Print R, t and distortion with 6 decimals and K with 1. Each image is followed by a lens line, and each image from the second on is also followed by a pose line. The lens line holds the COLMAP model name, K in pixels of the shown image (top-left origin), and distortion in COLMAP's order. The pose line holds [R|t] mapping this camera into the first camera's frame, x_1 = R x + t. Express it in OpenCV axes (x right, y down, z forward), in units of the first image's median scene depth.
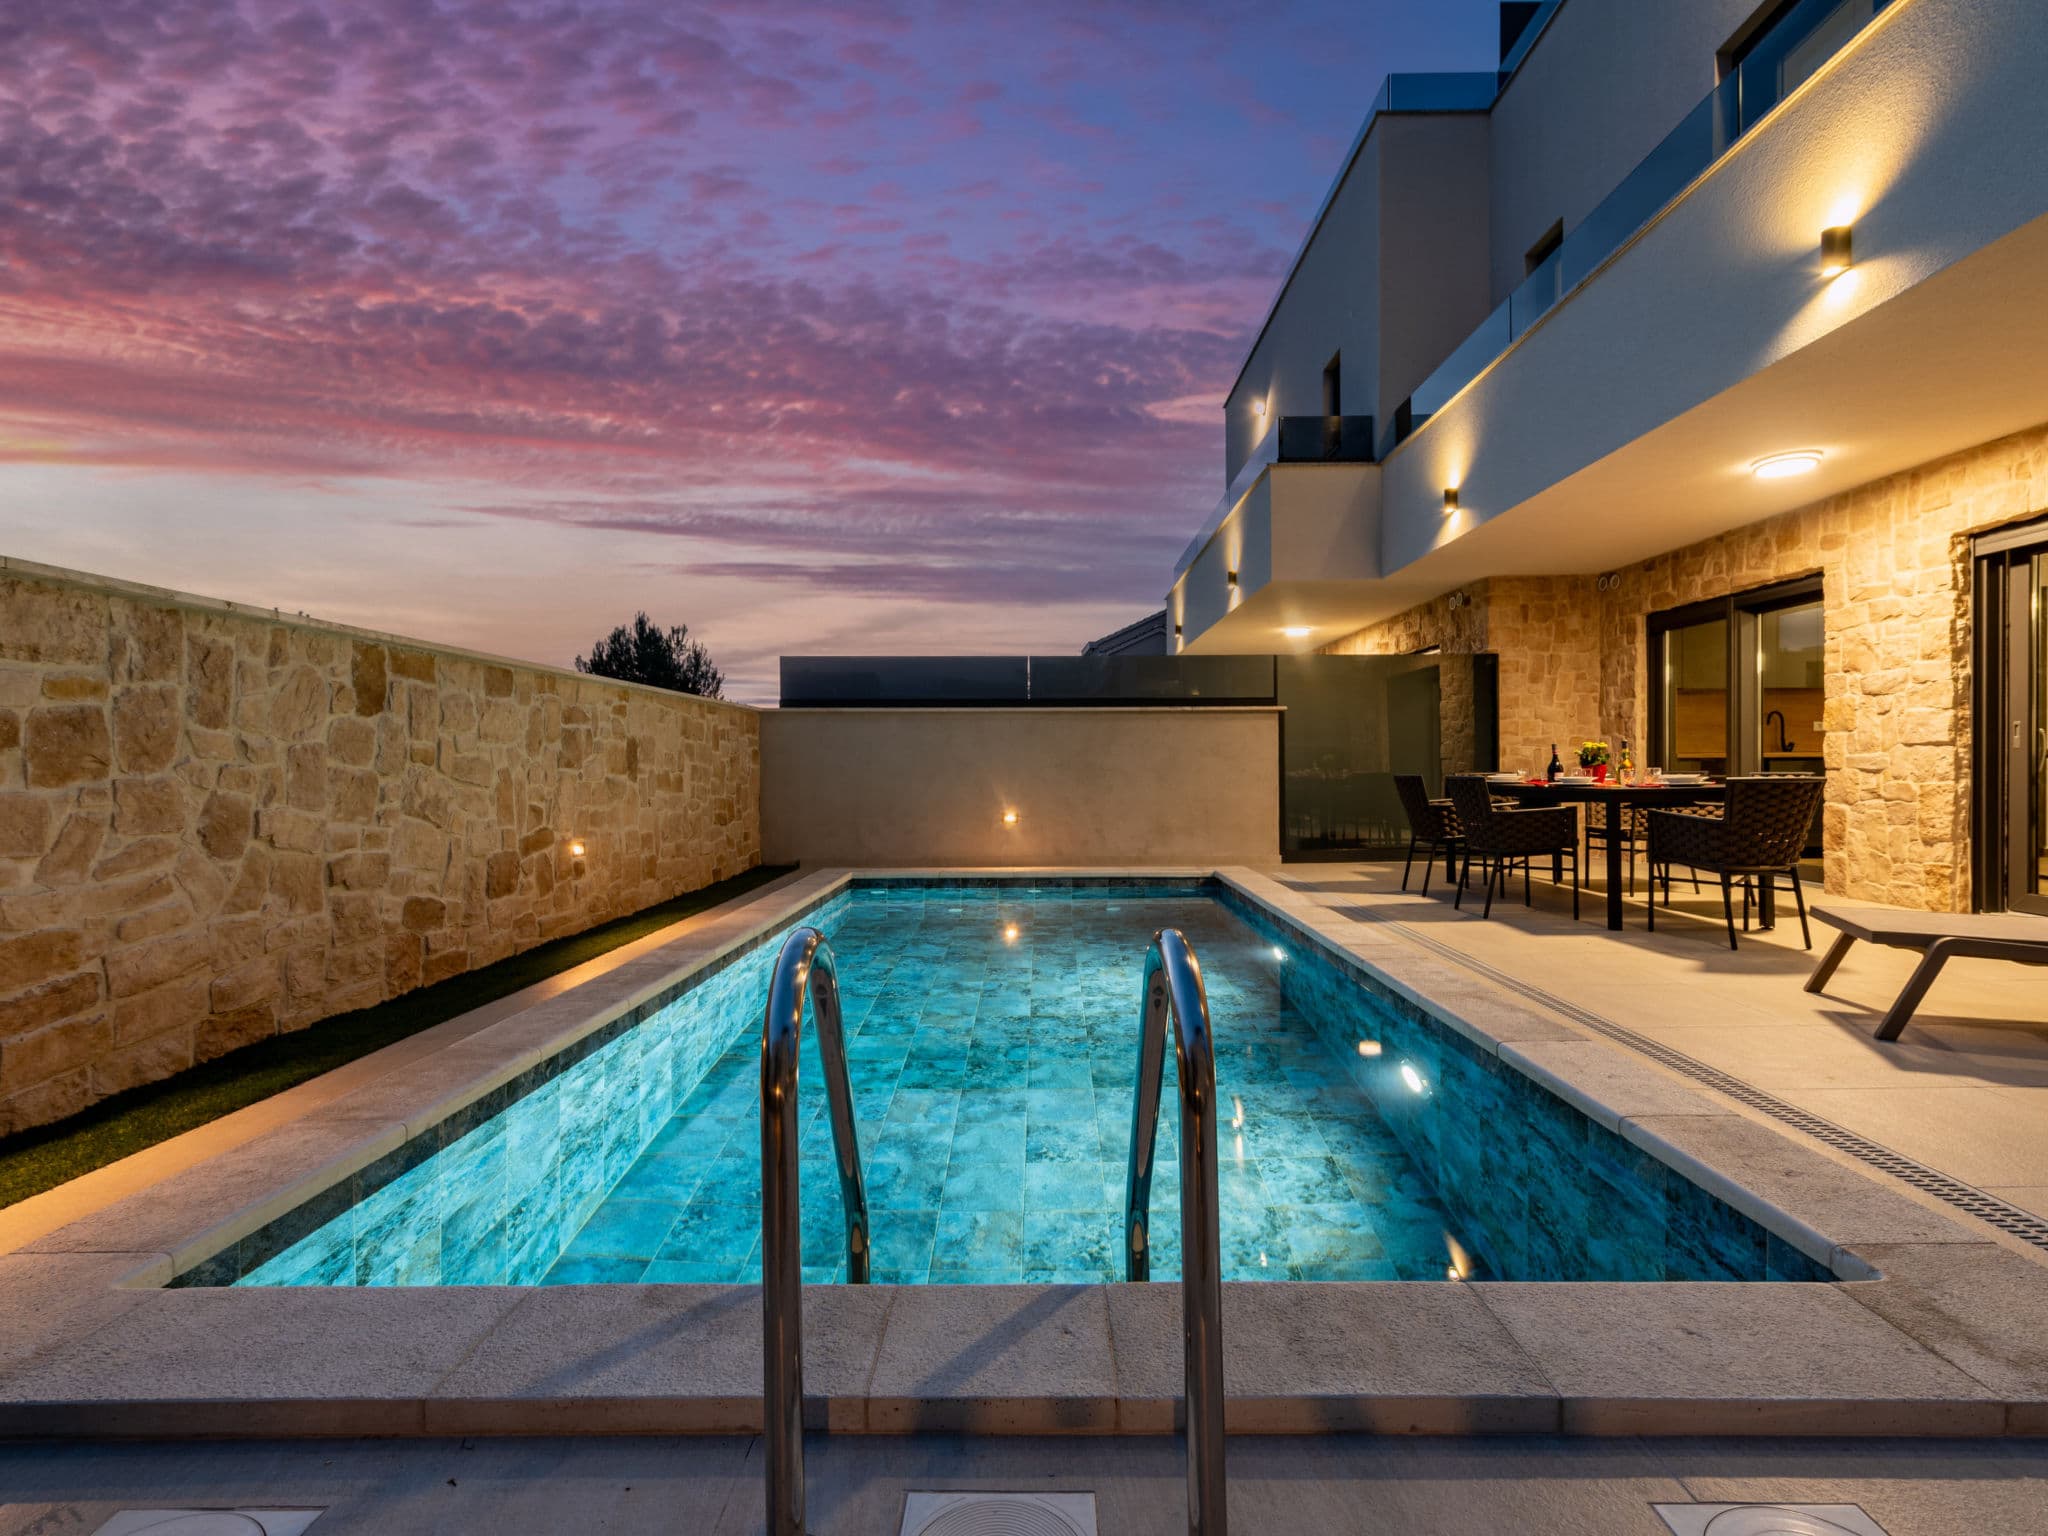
lens RADIAL K [[868.5, 0, 1055.4], [0, 868.5, 775.3], [0, 0, 1]] dist [0.002802, -0.000134]
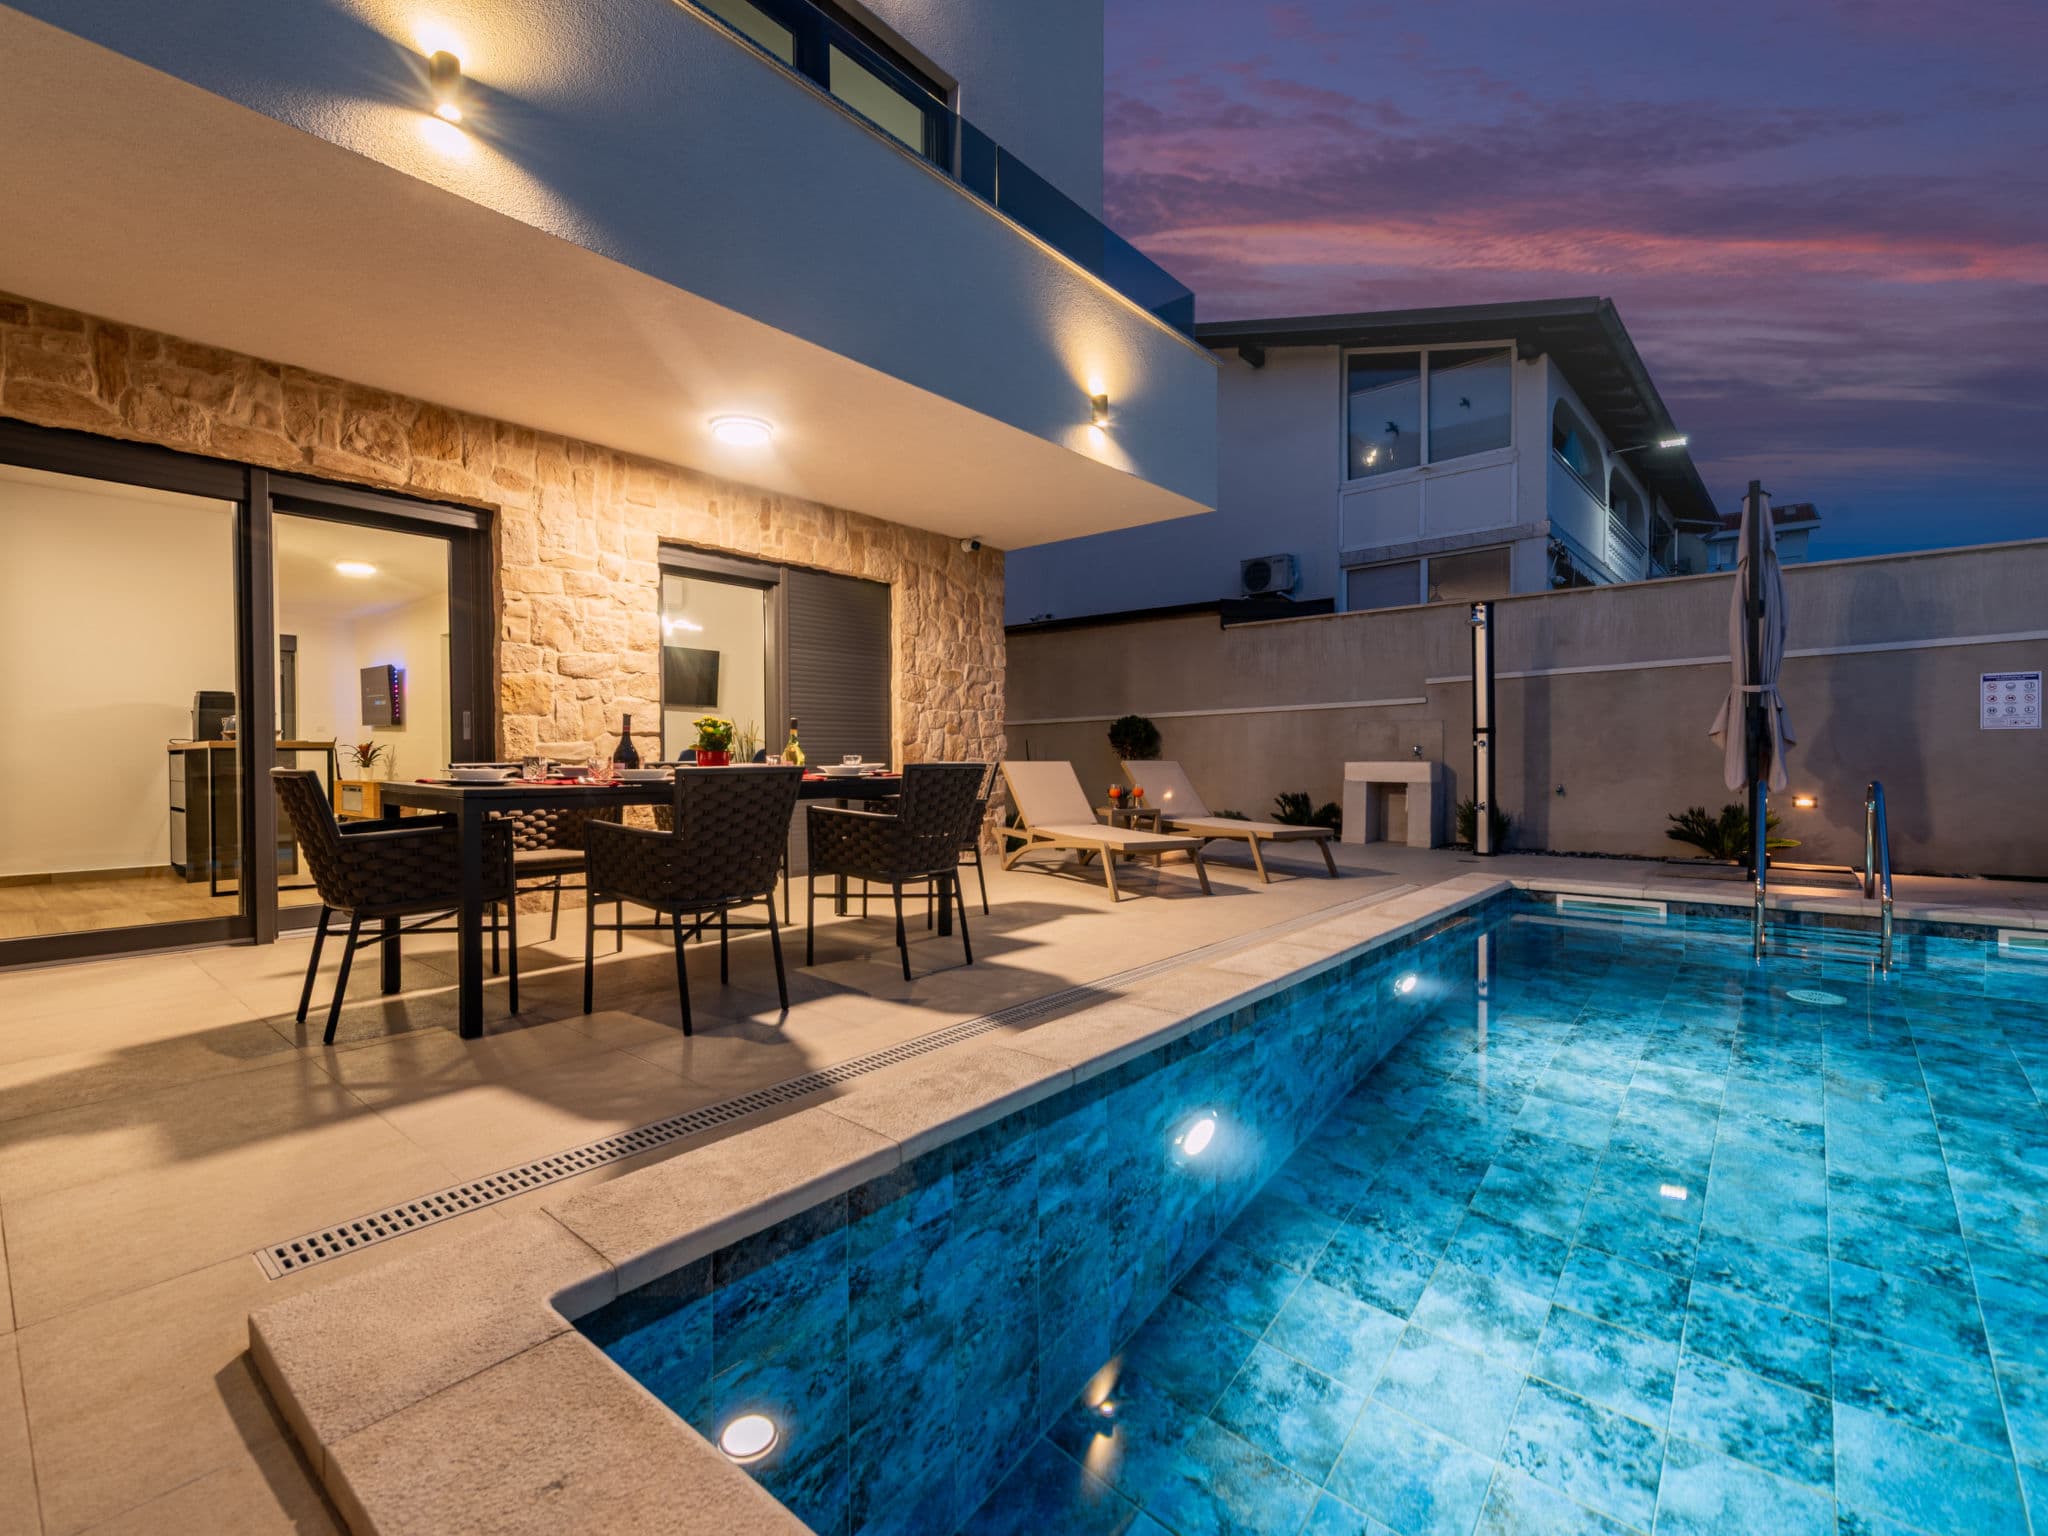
lens RADIAL K [[922.7, 0, 1030.1], [0, 922.7, 751.2], [0, 0, 1]] dist [0.003249, -0.006007]
pose [[-0.769885, 0.018271, 0.637921, -0.011712], [0.021191, 0.999771, -0.003060, -0.003233], [-0.637831, 0.011162, -0.770096, 1.047959]]
